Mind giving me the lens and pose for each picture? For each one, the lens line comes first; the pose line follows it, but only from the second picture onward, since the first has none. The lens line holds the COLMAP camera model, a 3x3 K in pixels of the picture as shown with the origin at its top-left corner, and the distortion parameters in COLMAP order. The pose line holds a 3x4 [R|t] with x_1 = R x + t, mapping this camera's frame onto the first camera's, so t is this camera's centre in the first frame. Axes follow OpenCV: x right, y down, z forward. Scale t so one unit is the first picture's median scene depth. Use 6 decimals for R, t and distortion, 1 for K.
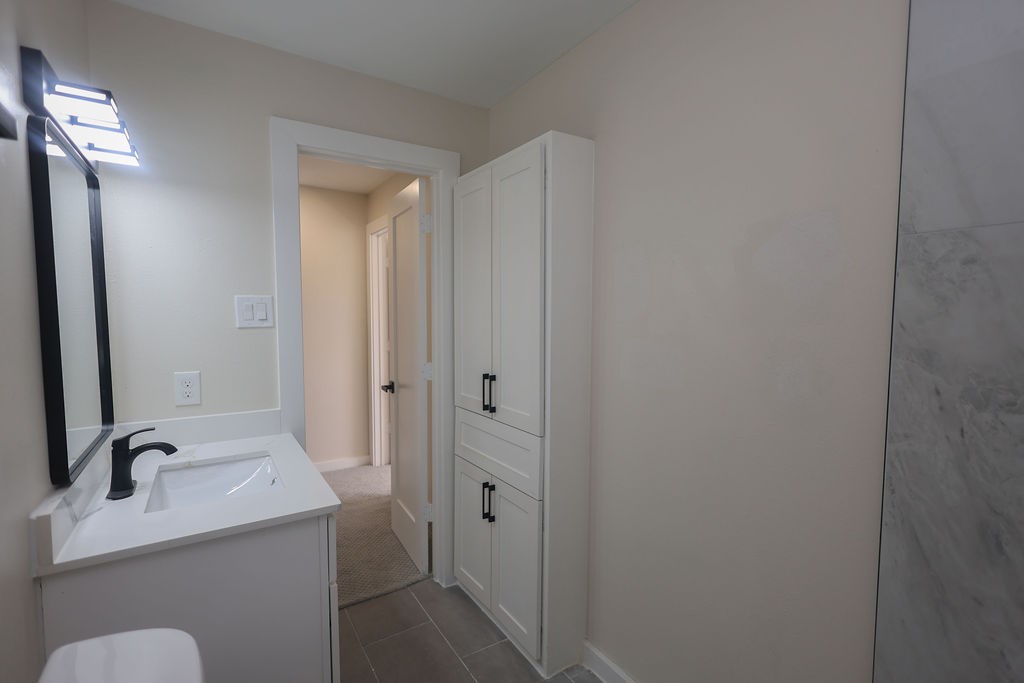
lens RADIAL K [[472.7, 0, 512.0], [0, 472.7, 341.5], [0, 0, 1]] dist [0.000398, 0.000074]
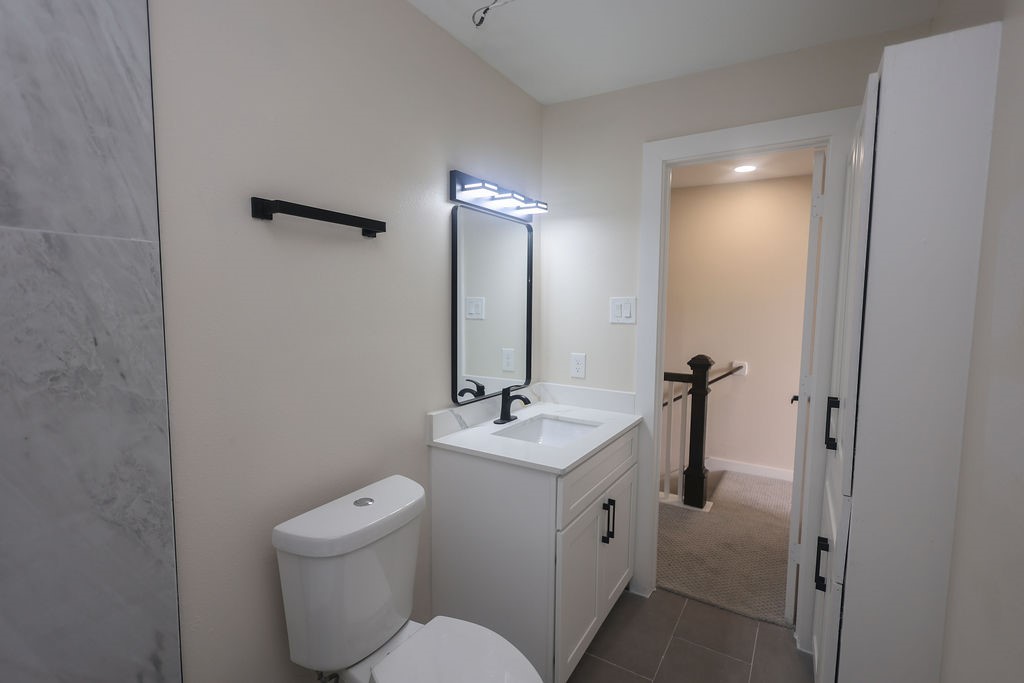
lens RADIAL K [[472.7, 0, 512.0], [0, 472.7, 341.5], [0, 0, 1]] dist [0.000398, 0.000074]
pose [[0.424692, 0.075408, -0.902192, 0.444910], [-0.065459, 0.996475, 0.052475, -0.028625], [0.902968, 0.036771, 0.428131, 0.227696]]
